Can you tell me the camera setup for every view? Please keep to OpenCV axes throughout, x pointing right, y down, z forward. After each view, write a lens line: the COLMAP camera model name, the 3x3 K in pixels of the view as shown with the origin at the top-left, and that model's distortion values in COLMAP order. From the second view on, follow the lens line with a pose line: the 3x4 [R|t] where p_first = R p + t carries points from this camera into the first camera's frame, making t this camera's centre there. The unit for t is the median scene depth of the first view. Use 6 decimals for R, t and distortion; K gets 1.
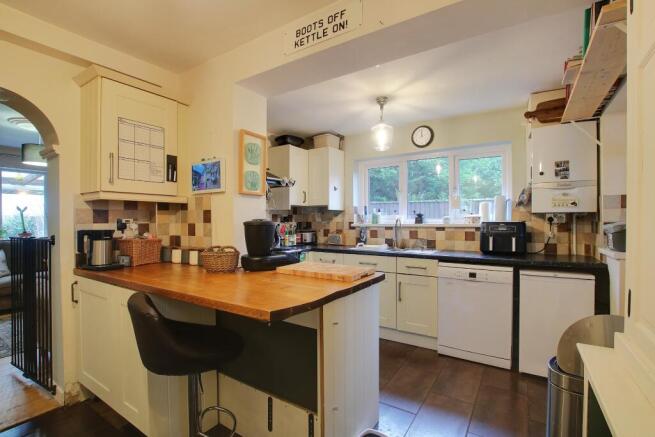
lens RADIAL K [[305.8, 0, 331.6], [0, 305.8, 219.9], [0, 0, 1]] dist [-0.004655, -0.000330]
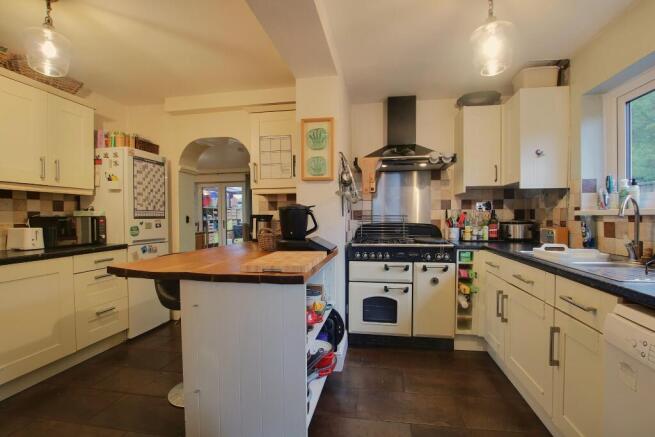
lens RADIAL K [[305.8, 0, 331.6], [0, 305.8, 219.9], [0, 0, 1]] dist [-0.004655, -0.000330]
pose [[0.411482, 0.014828, -0.911297, 0.400291], [0.004853, 0.999818, 0.018460, 0.017775], [0.911405, -0.012019, 0.411335, 0.366169]]
